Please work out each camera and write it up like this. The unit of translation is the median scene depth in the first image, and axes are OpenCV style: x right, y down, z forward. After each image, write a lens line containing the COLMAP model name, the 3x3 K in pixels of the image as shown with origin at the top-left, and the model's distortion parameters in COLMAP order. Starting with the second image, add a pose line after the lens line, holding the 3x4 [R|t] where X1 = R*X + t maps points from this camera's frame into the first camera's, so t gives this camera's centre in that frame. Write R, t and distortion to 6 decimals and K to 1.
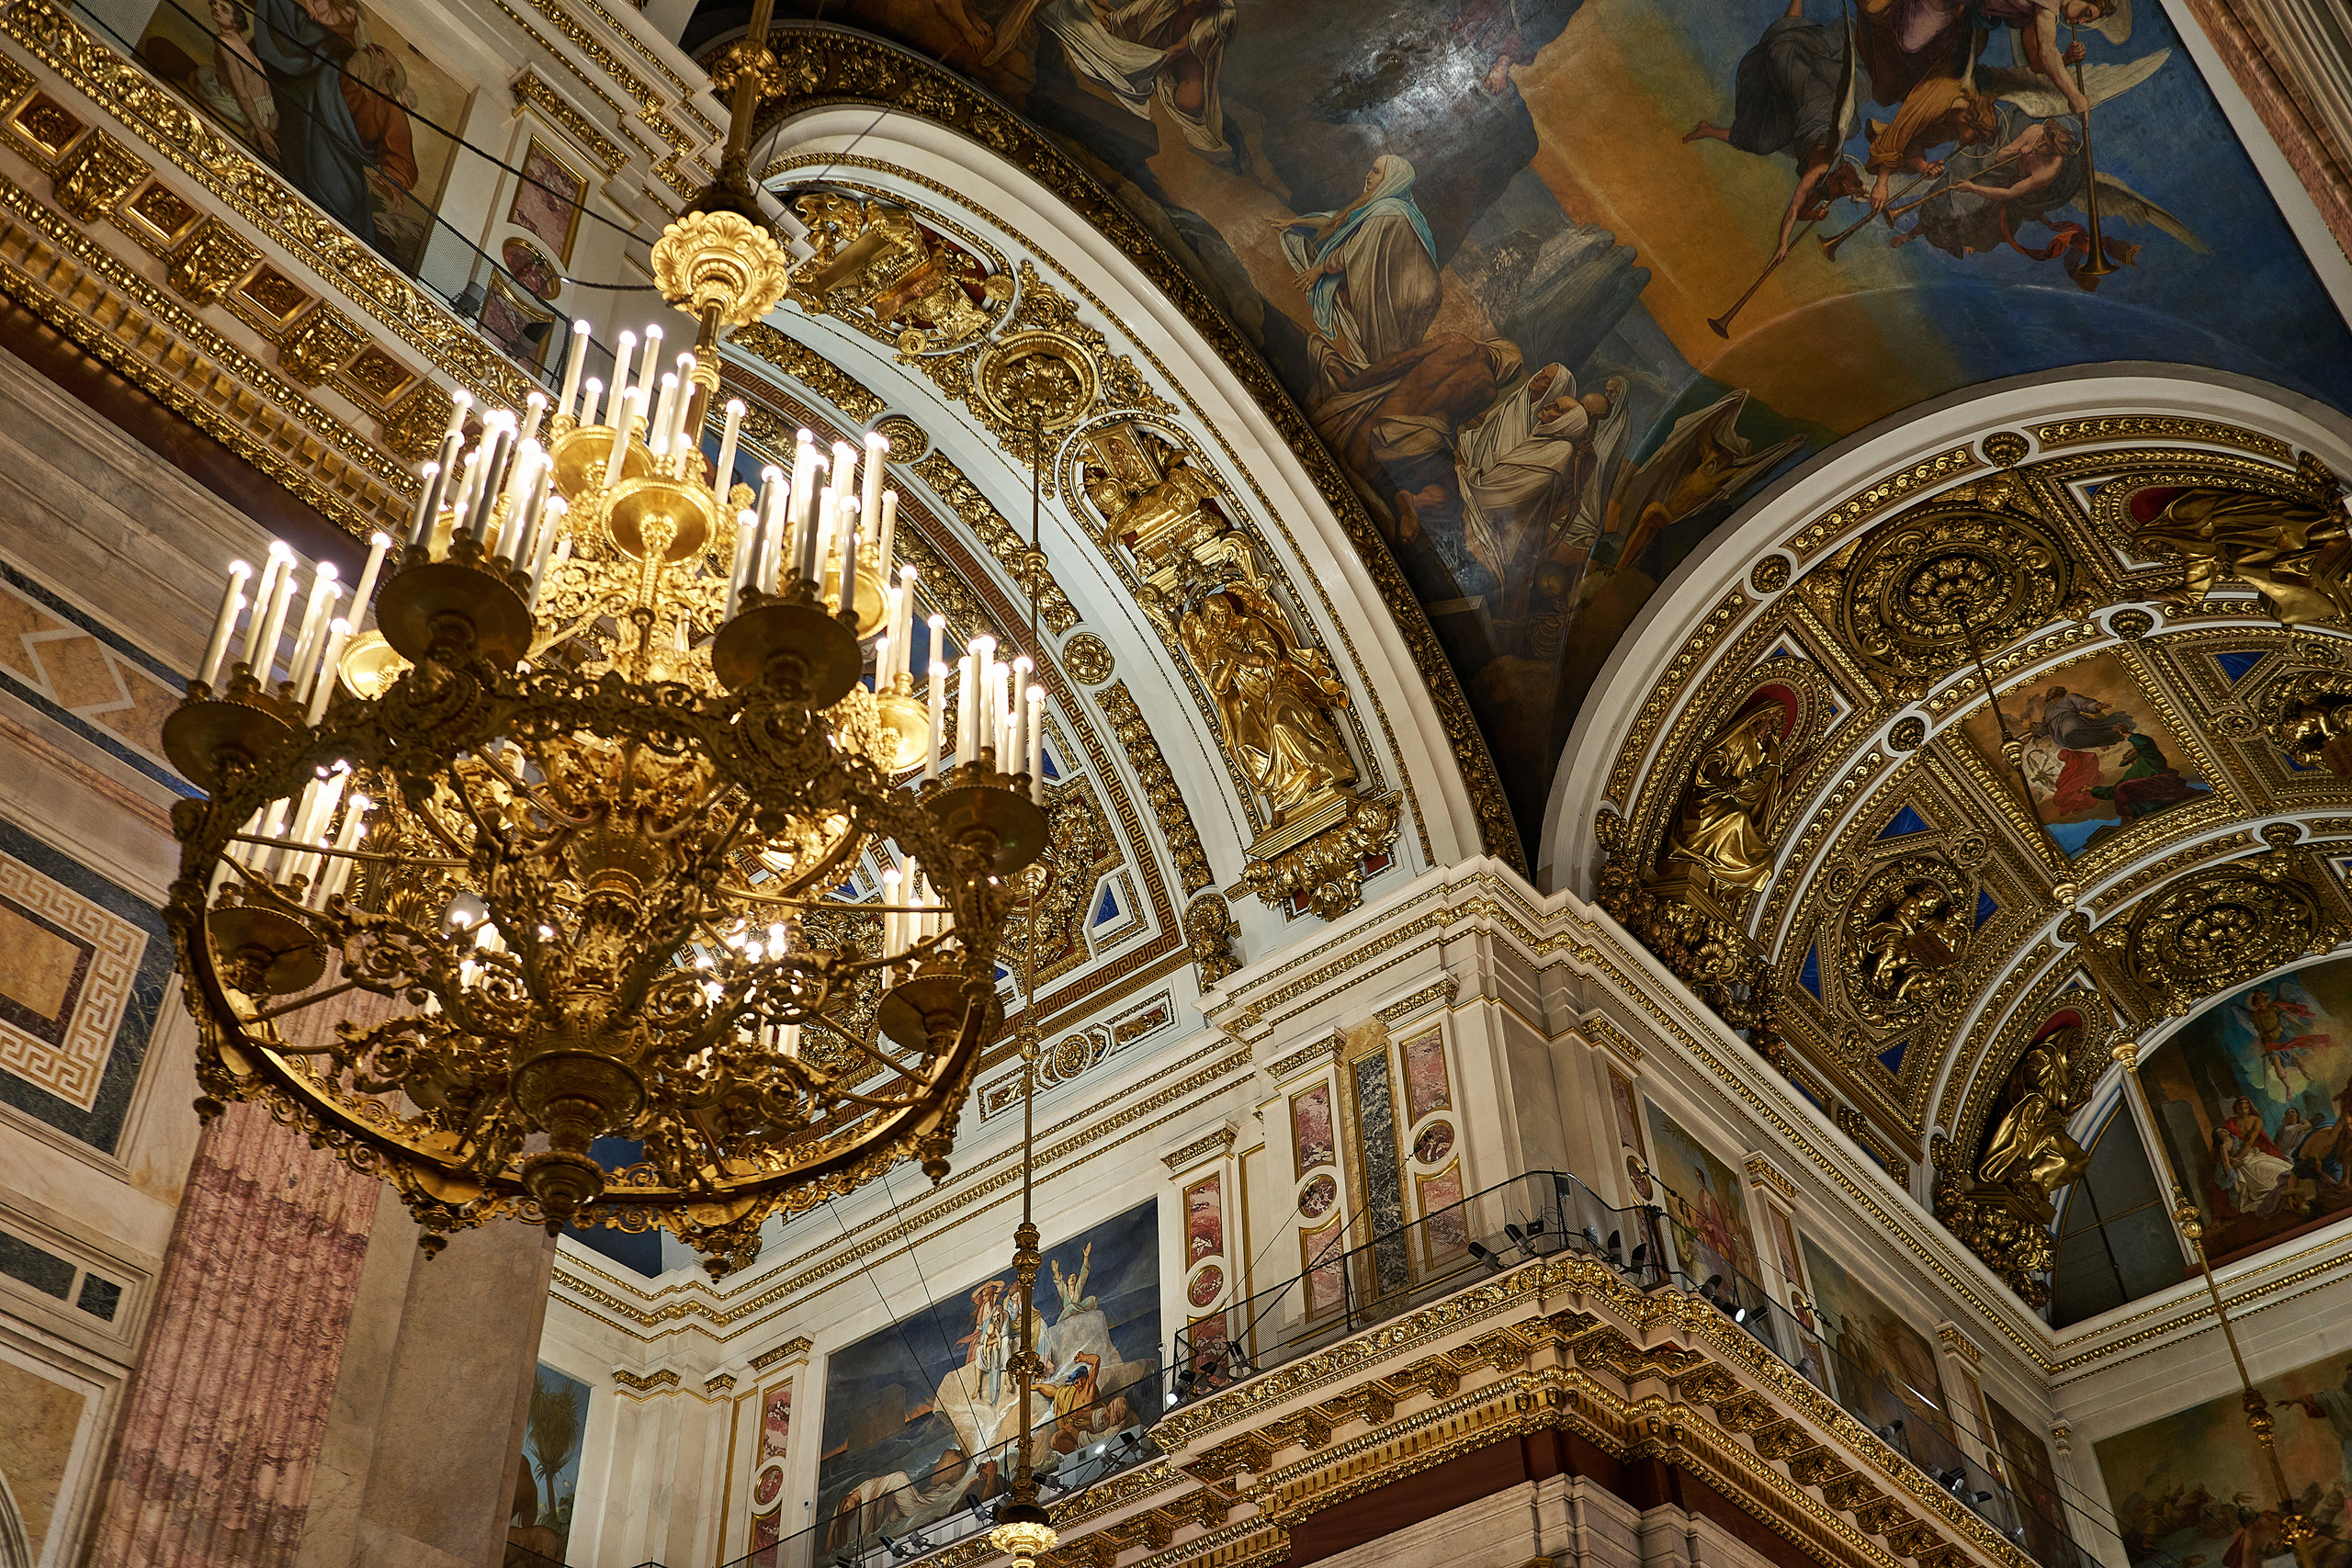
lens RADIAL K [[2396.4, 0, 1167.4], [0, 2396.4, 792.6], [0, 0, 1]] dist [0.057894, -0.231136]
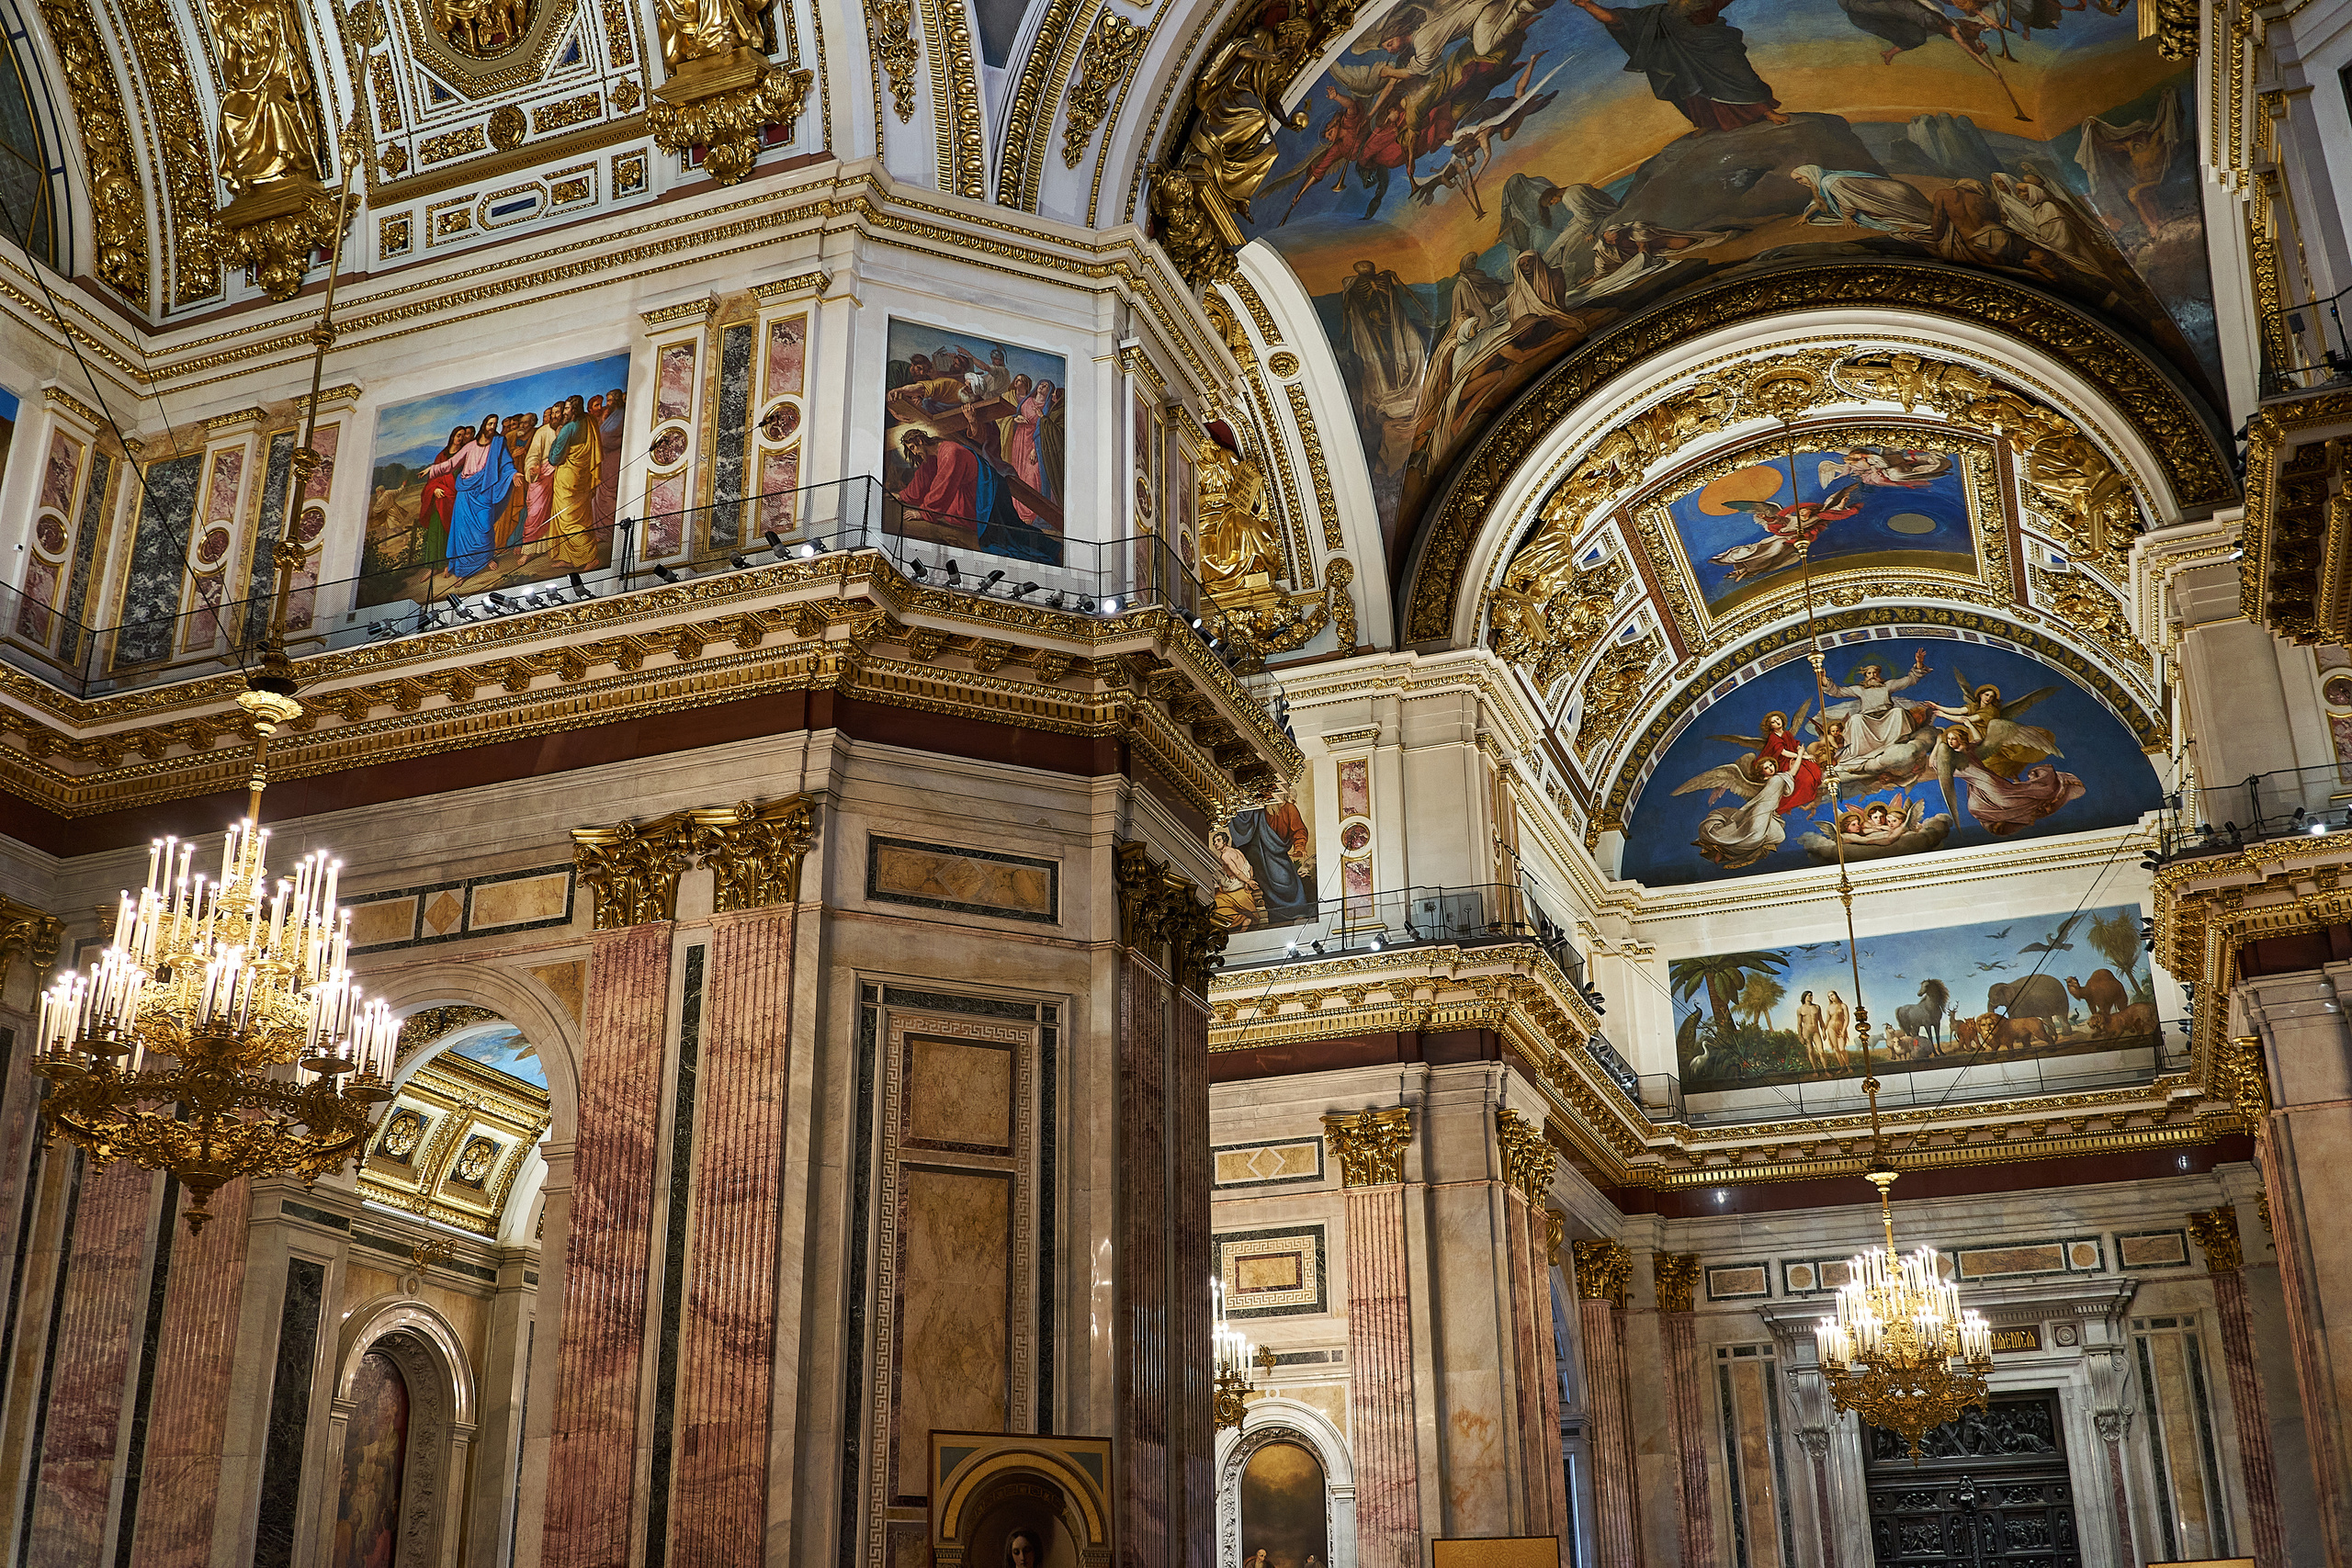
lens RADIAL K [[2396.4, 0, 1167.4], [0, 2396.4, 792.6], [0, 0, 1]] dist [0.057894, -0.231136]
pose [[0.301609, -0.331557, -0.893925, 1.165125], [0.652092, 0.755739, -0.060289, -0.145905], [0.695563, -0.564738, 0.444143, -0.106295]]
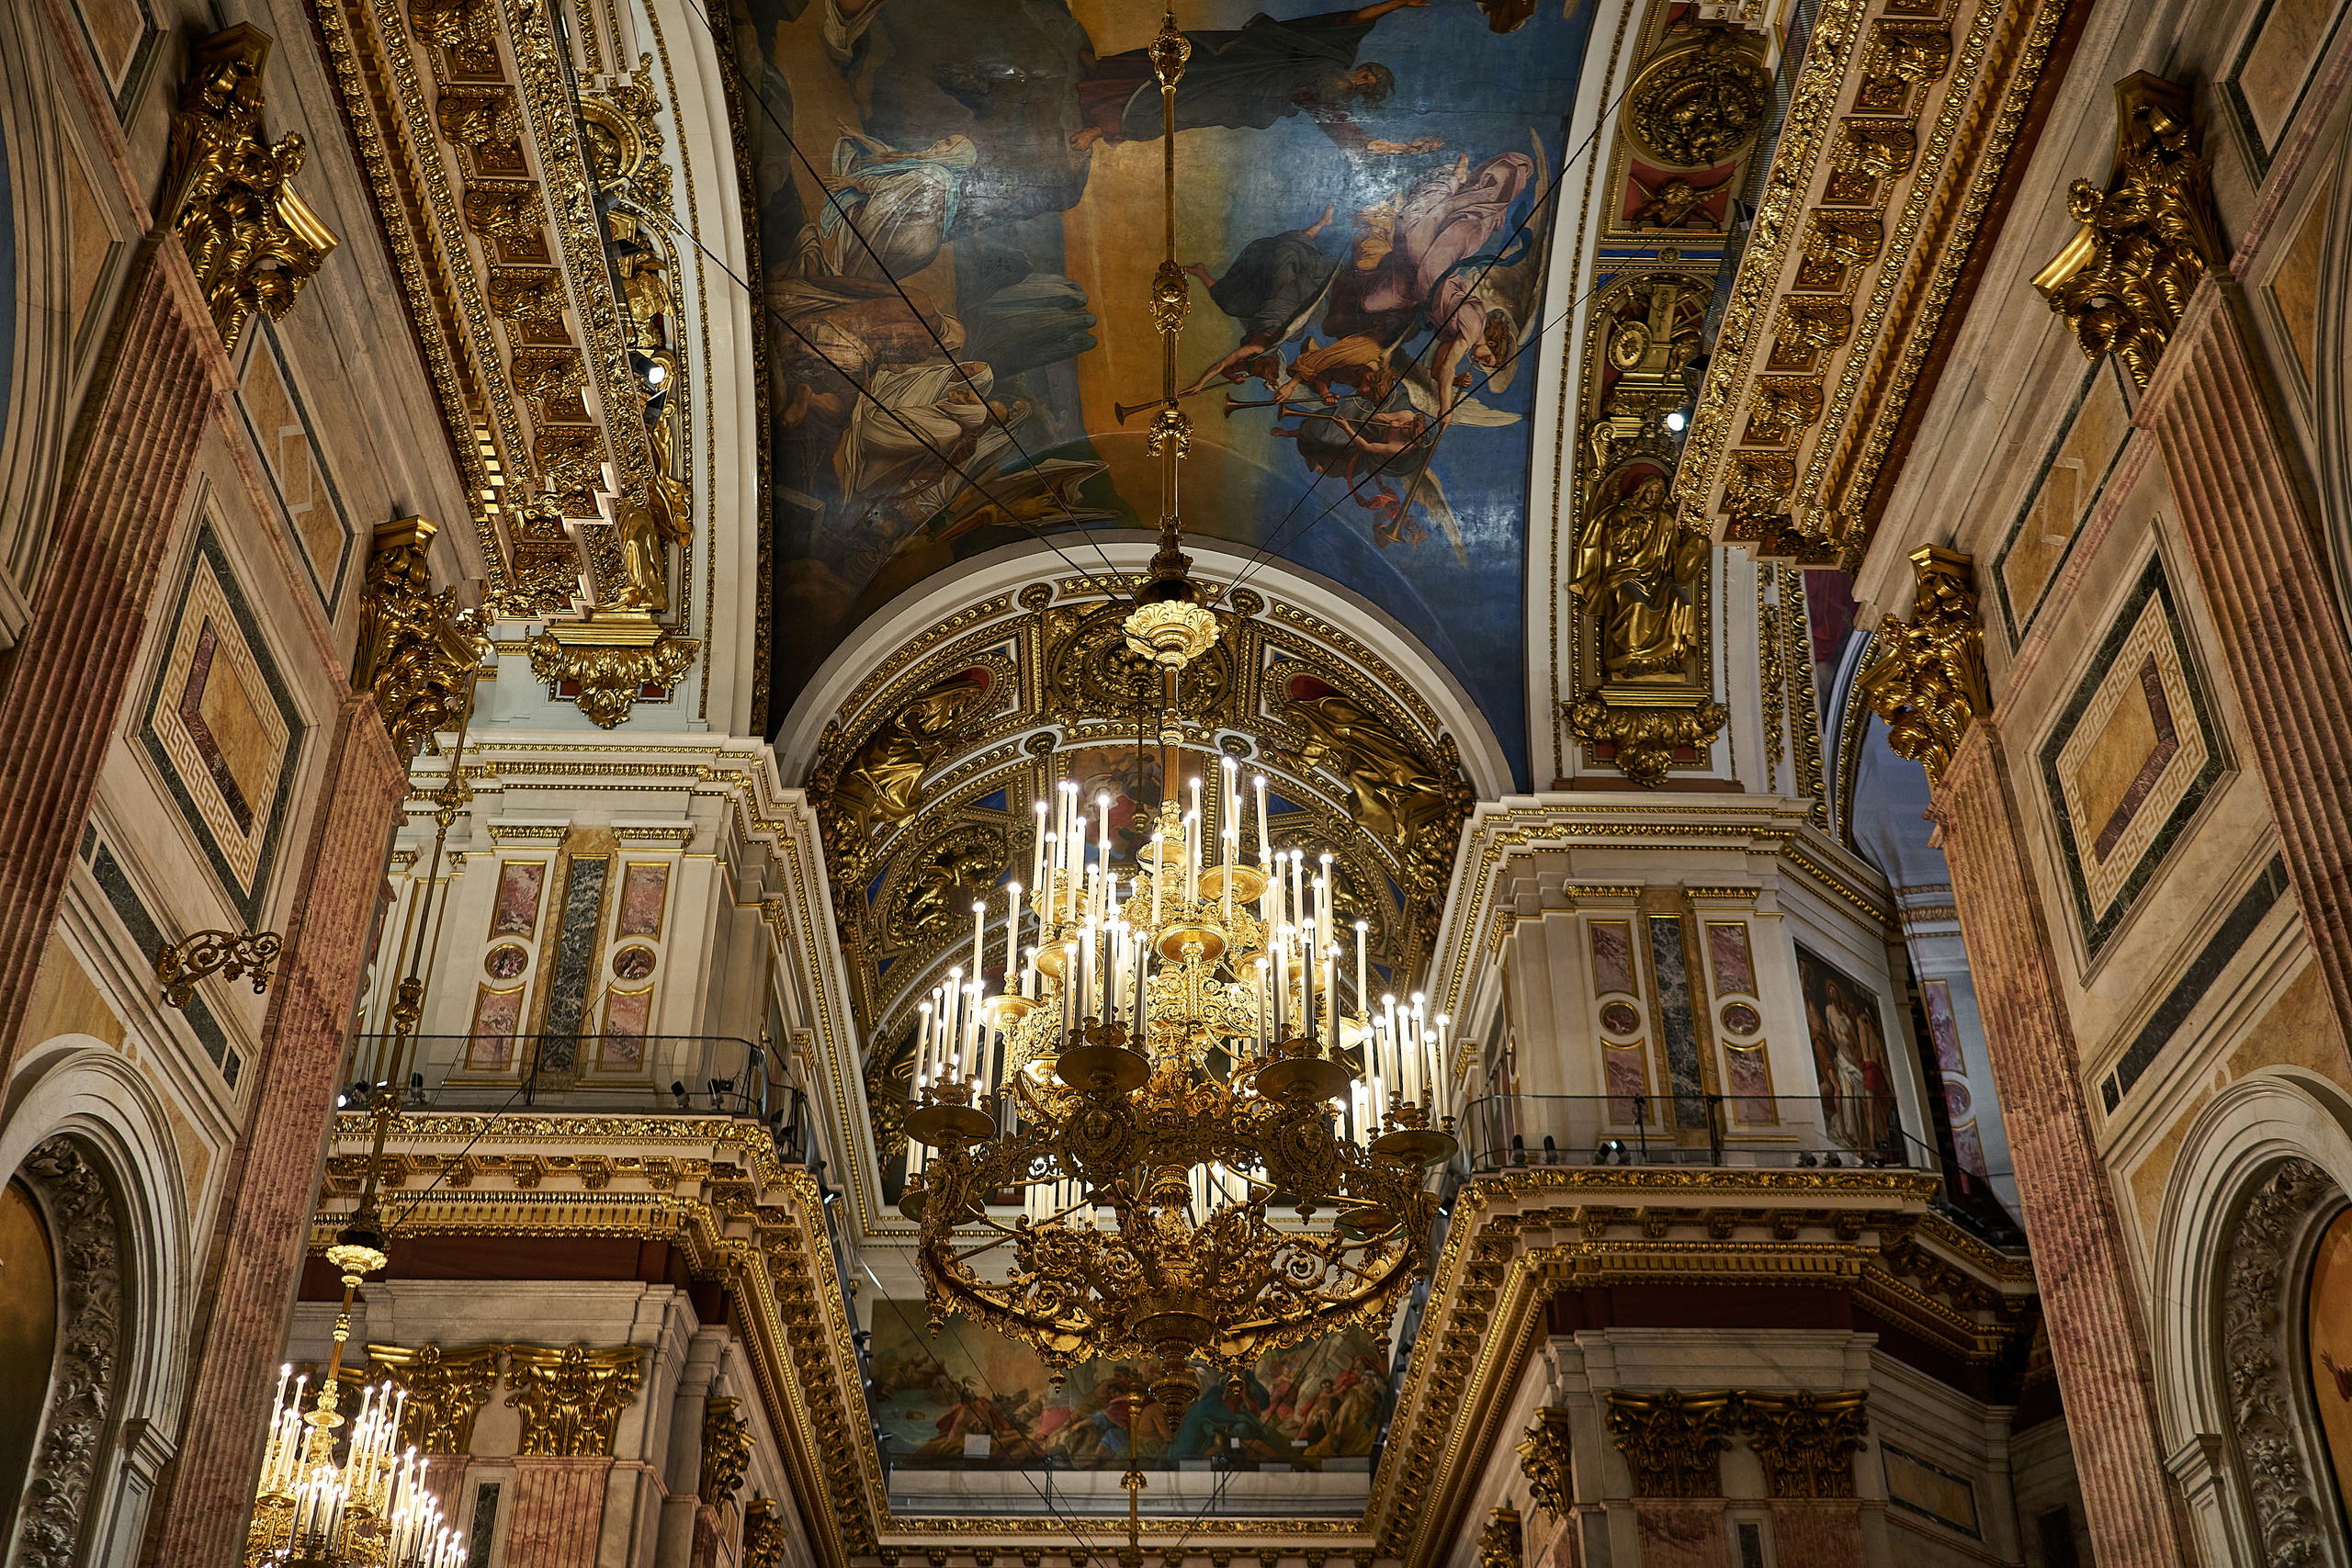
lens RADIAL K [[2396.4, 0, 1167.4], [0, 2396.4, 792.6], [0, 0, 1]] dist [0.057894, -0.231136]
pose [[0.760532, 0.386879, 0.521455, -0.307125], [-0.458977, 0.888389, 0.010294, -0.051814], [-0.459272, -0.247165, 0.853216, -0.067951]]
